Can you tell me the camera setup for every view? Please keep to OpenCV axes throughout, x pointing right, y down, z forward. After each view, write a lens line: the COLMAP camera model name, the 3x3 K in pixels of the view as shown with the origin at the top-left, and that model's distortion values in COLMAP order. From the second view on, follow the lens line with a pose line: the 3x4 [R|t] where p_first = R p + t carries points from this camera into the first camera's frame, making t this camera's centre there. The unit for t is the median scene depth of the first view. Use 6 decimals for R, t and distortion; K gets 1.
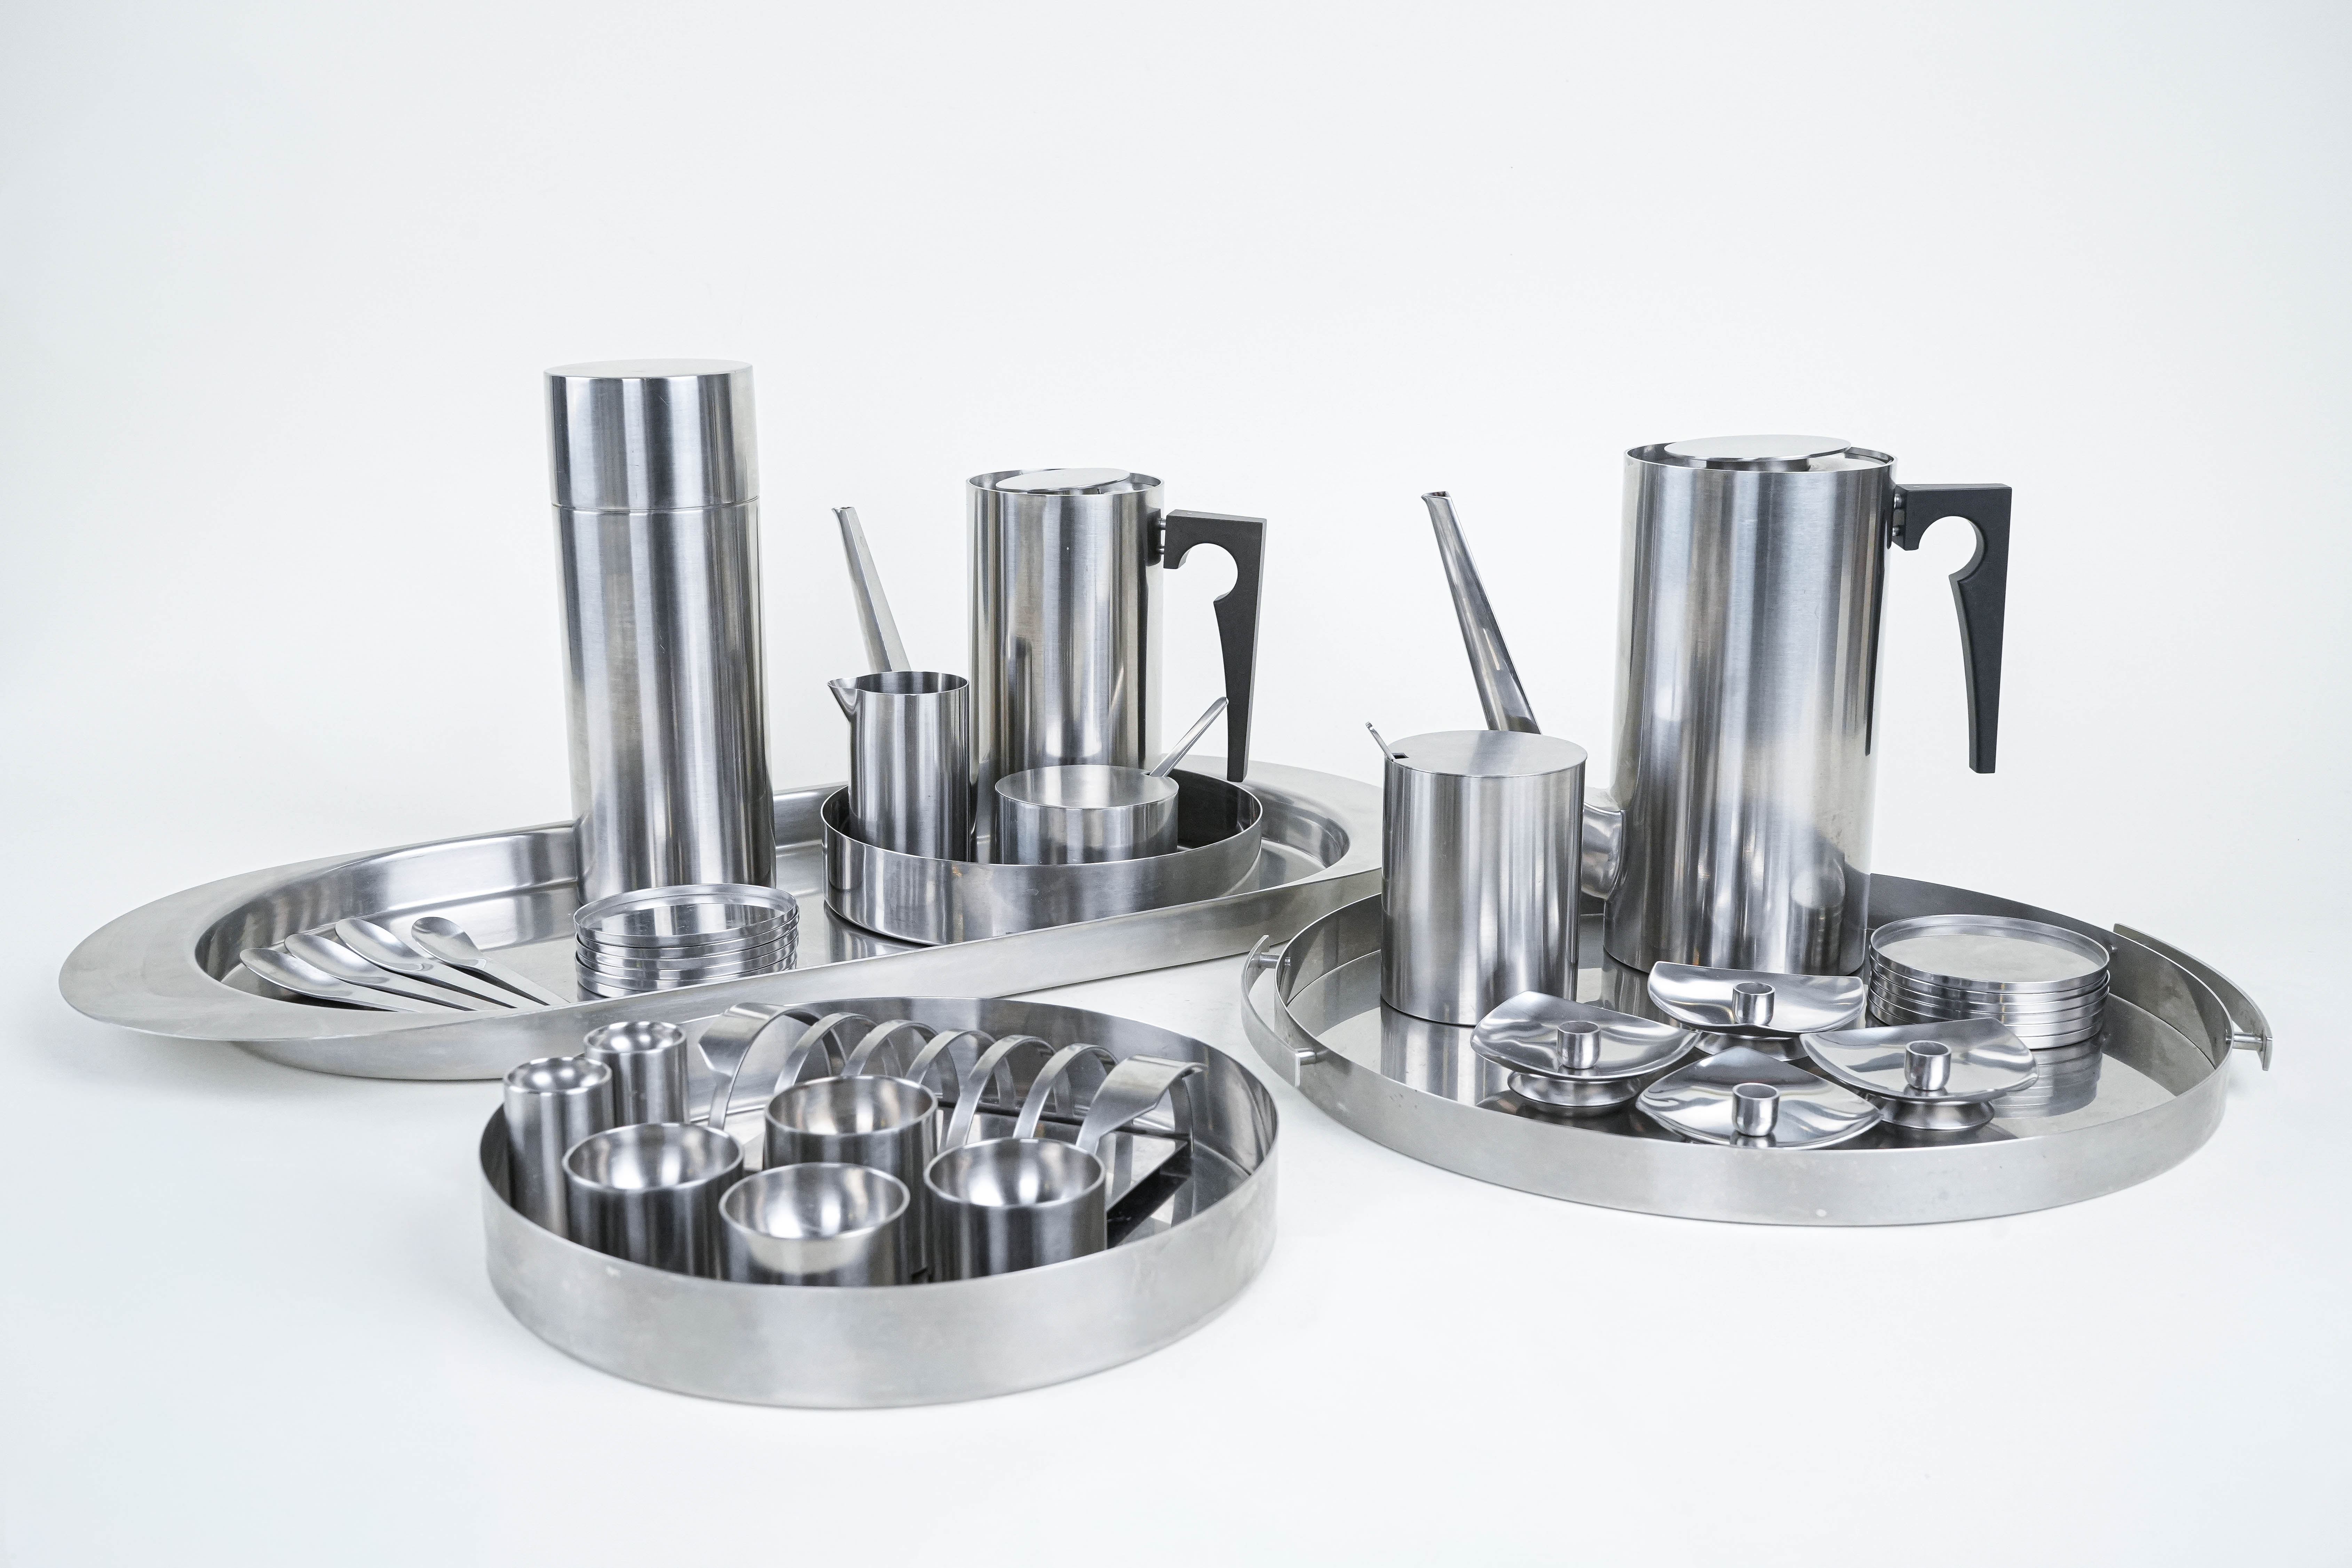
lens RADIAL K [[2650.0, 0, 1247.5], [0, 2650.0, 792.5], [0, 0, 1]] dist [0.058332, -0.011156]
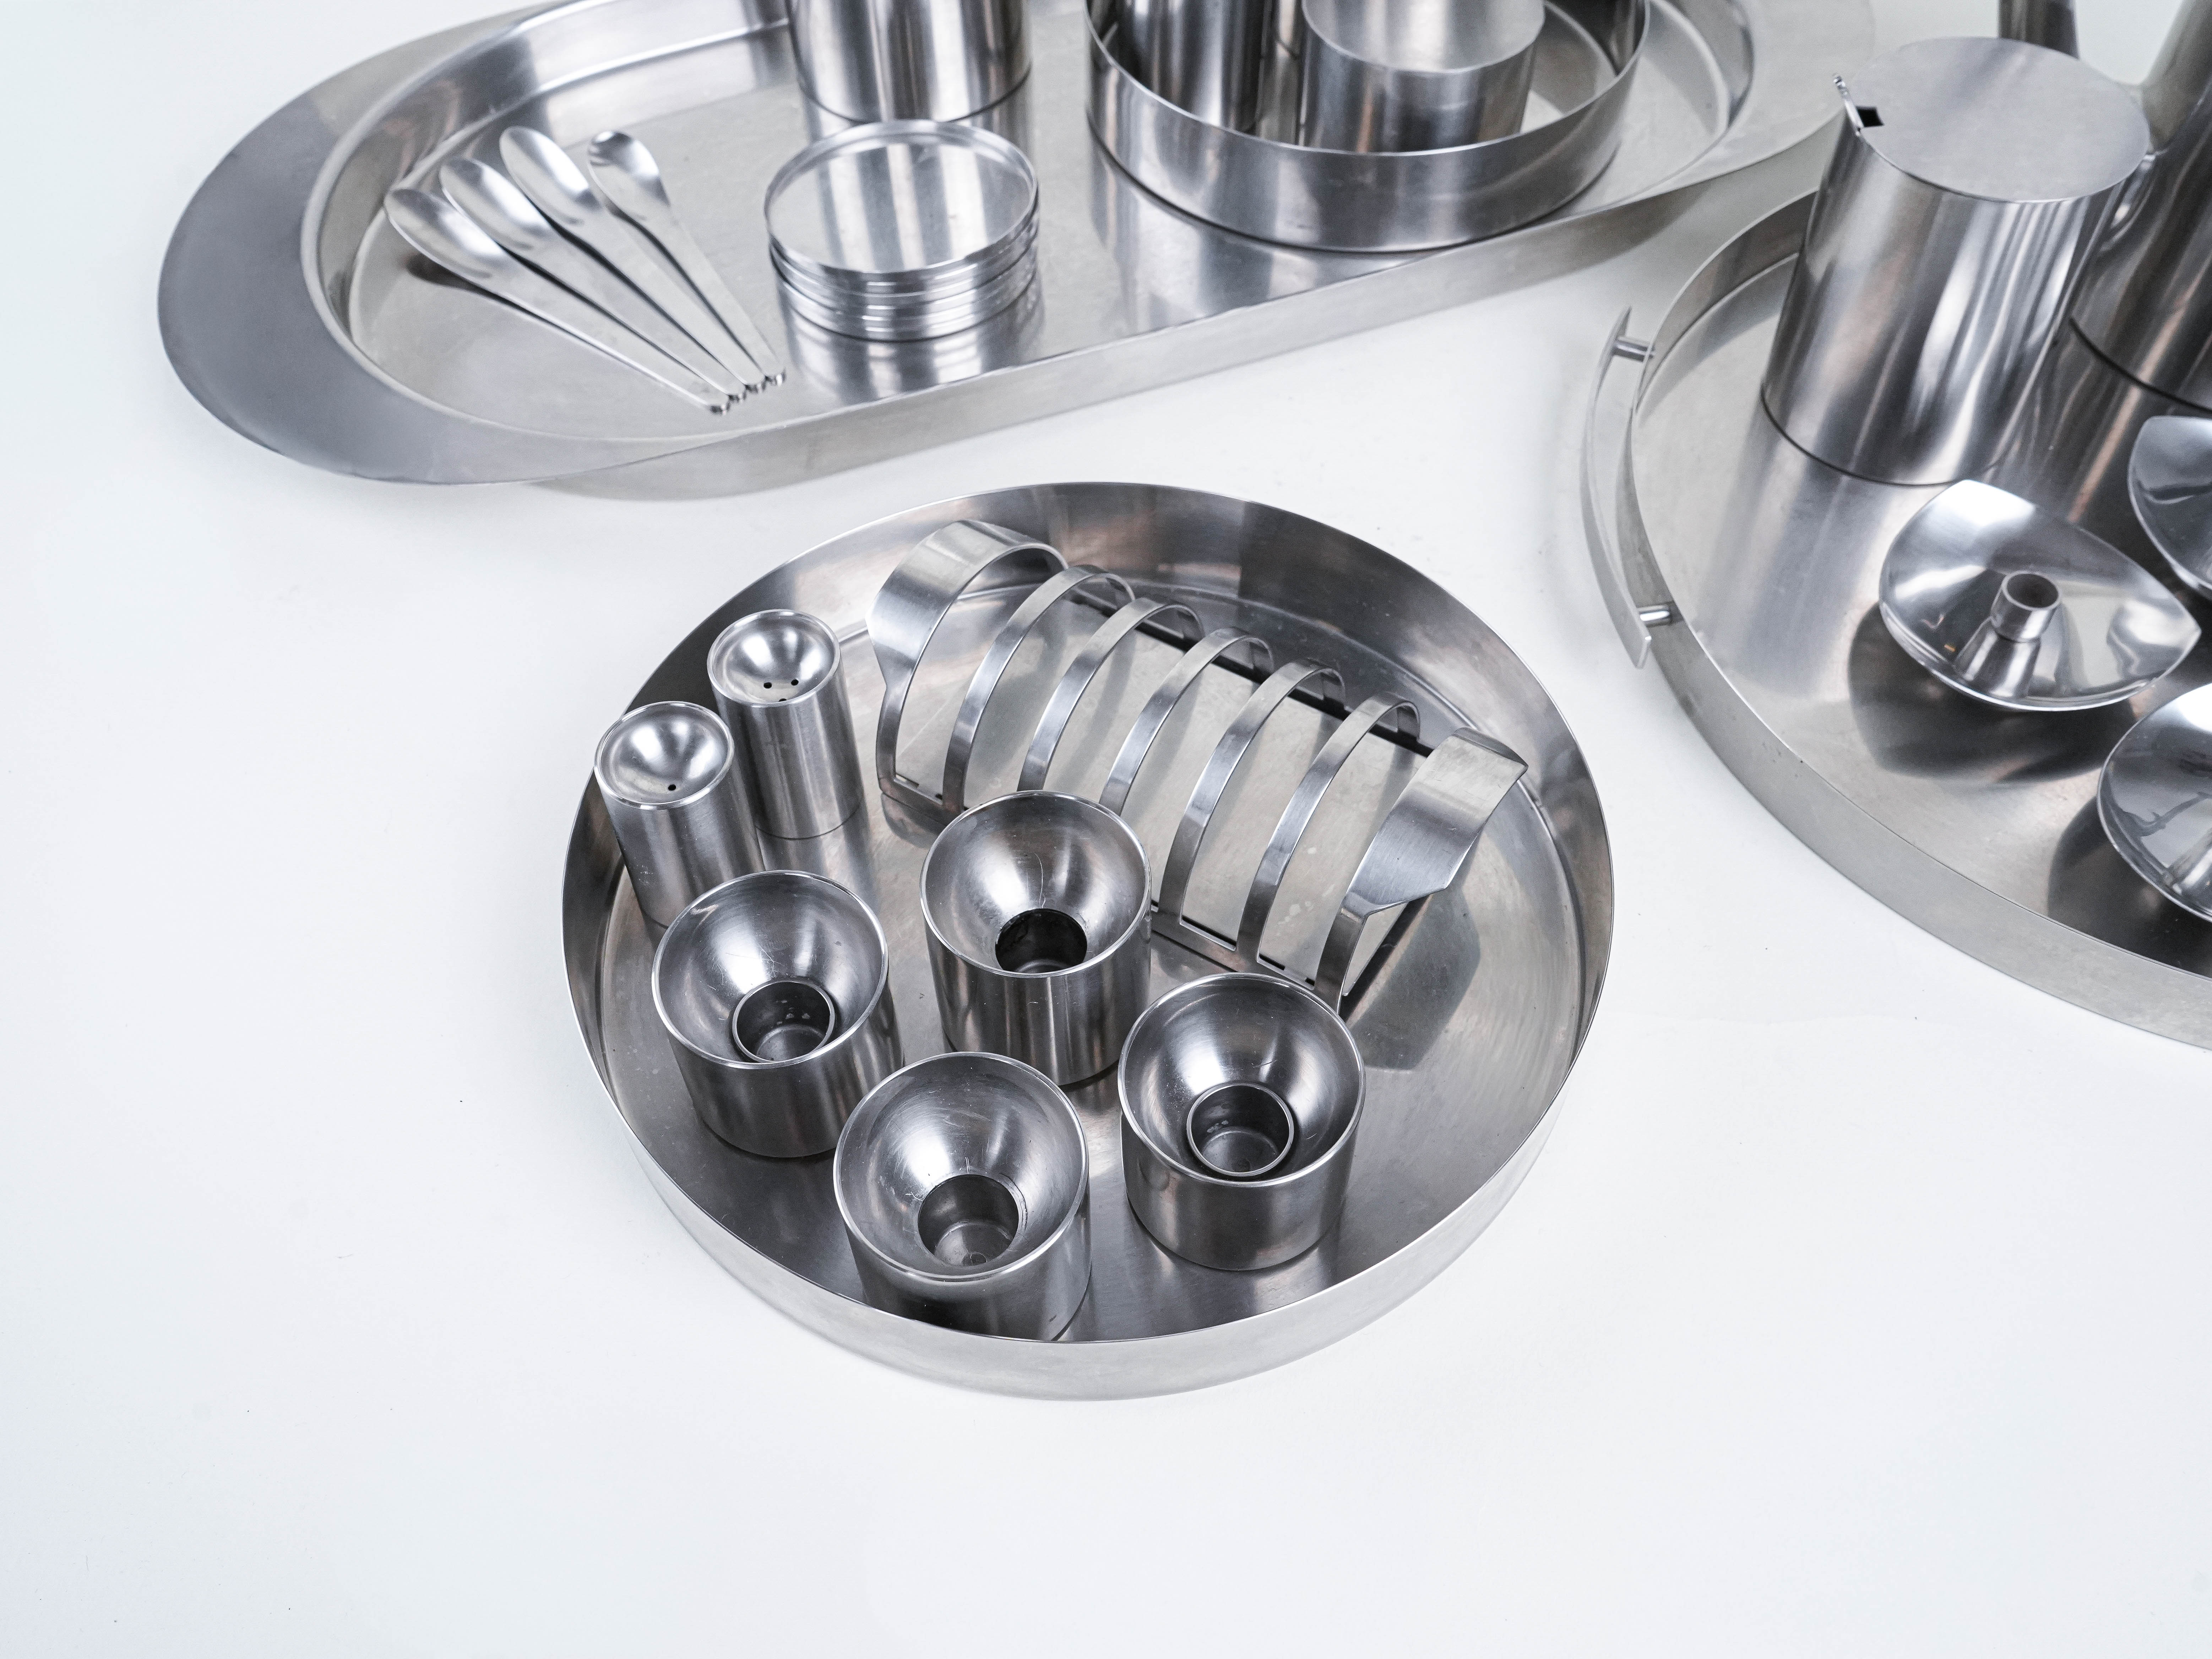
lens RADIAL K [[1818.3, 0, 1106.0], [0, 1818.3, 829.5], [0, 0, 1]] dist [0.002532, -0.000883]
pose [[0.979208, 0.144418, -0.142458, -0.041374], [-0.019708, 0.766665, 0.641745, -0.157148], [0.201897, -0.625594, 0.753571, 0.441695]]
